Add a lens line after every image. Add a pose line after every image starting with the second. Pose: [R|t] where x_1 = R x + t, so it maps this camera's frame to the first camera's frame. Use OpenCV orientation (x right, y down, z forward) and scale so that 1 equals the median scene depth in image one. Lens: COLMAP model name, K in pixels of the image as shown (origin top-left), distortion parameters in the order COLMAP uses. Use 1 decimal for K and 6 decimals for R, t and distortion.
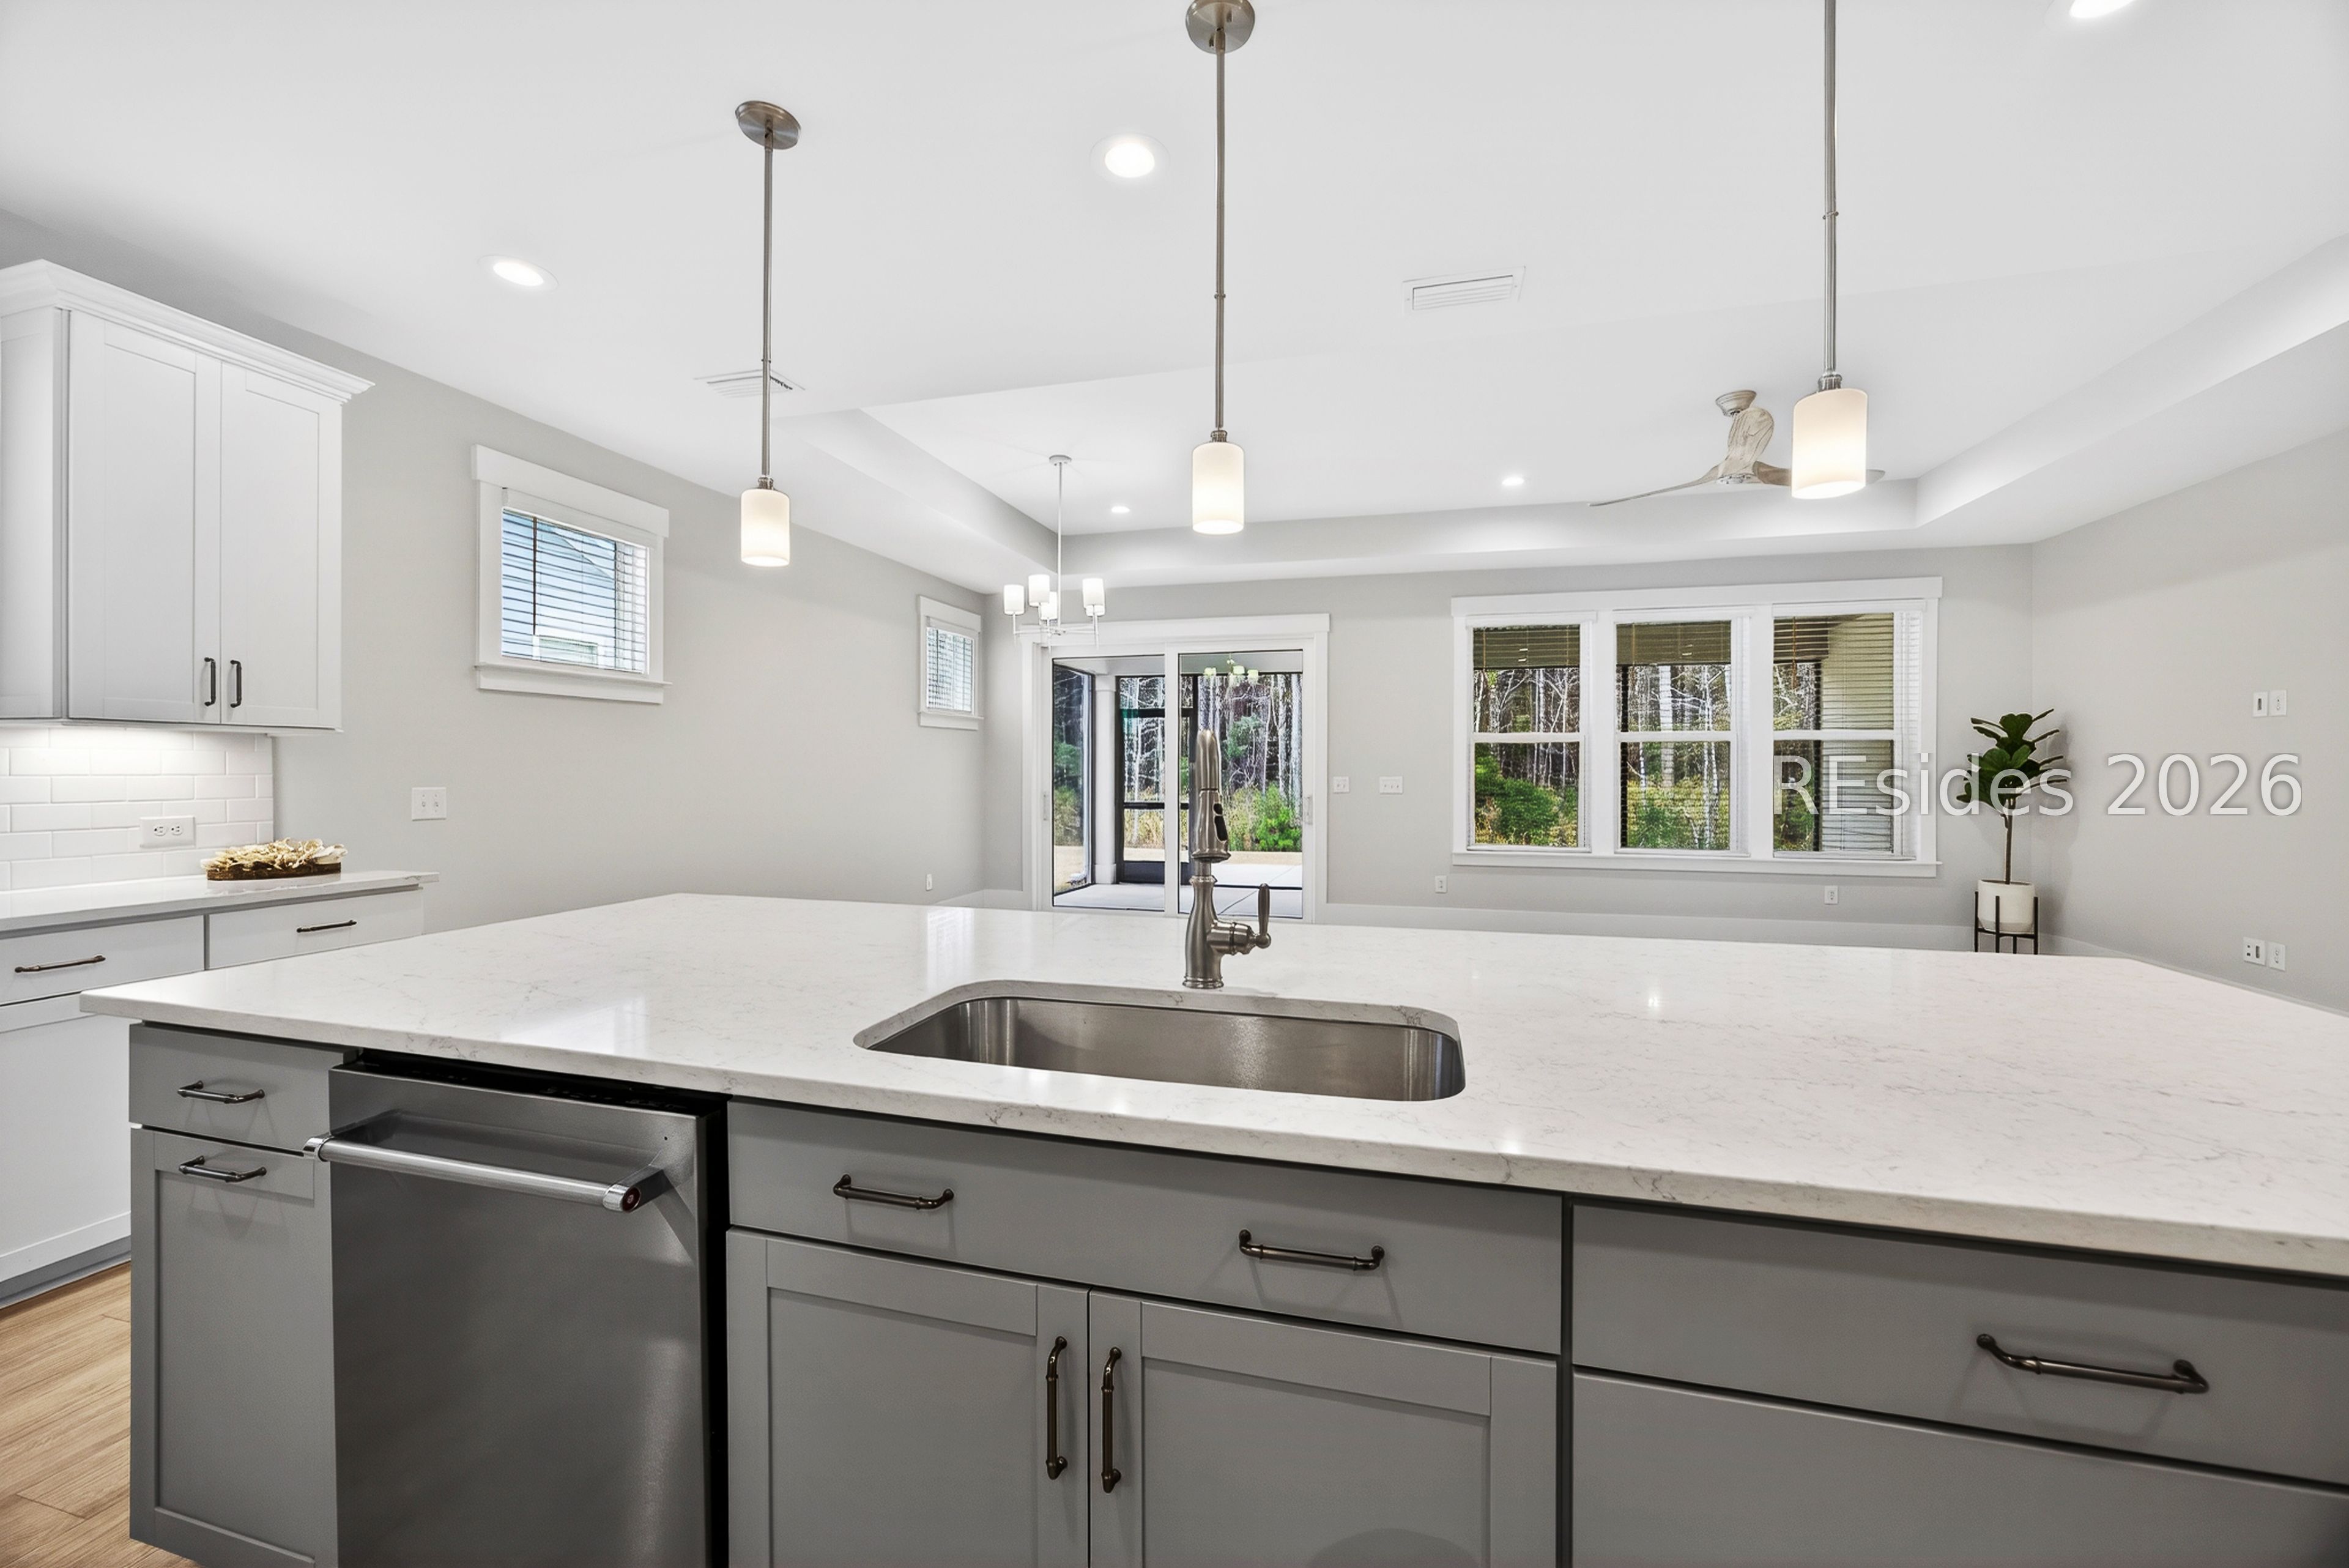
lens RADIAL K [[894.3, 0, 1193.0], [0, 894.3, 776.8], [0, 0, 1]] dist [-0.006836, 0.000099]
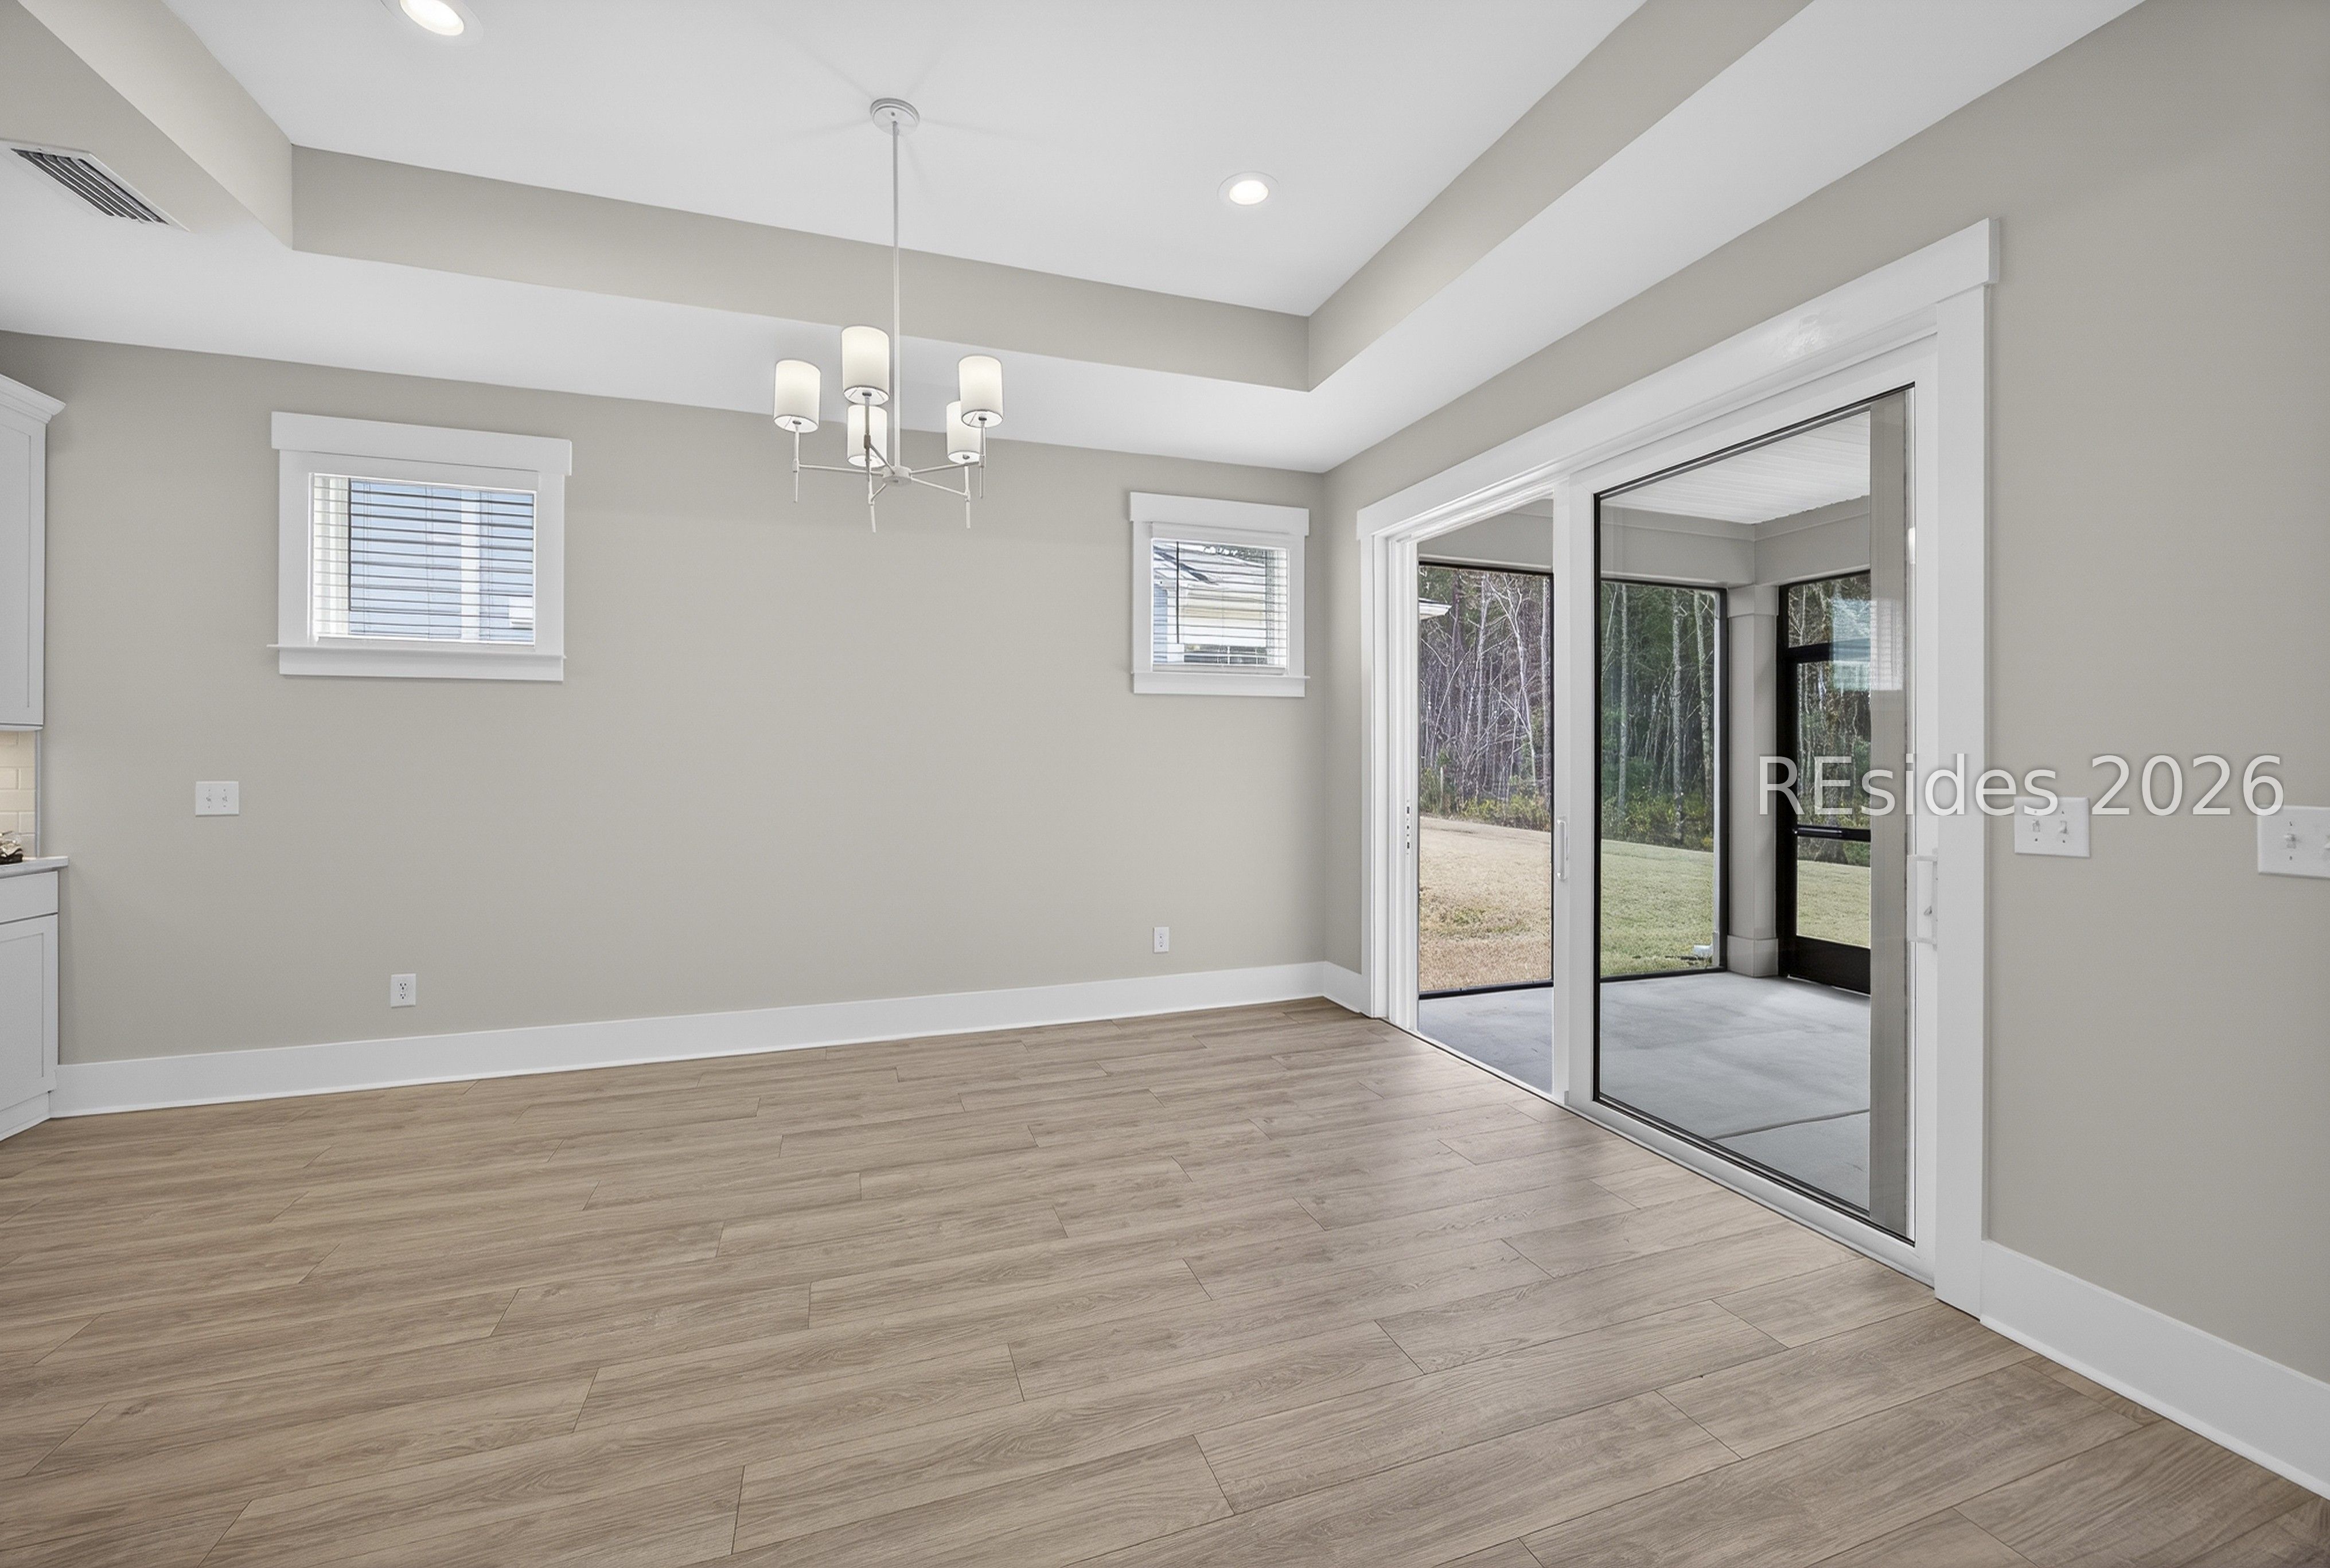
lens RADIAL K [[913.8, 0, 1146.7], [0, 913.8, 750.1], [0, 0, 1]] dist [-0.016945, 0.000298]
pose [[0.556997, -0.003724, -0.830506, 0.244540], [-0.008988, 0.999904, -0.010512, -0.010451], [0.830466, 0.013320, 0.556911, 0.639224]]
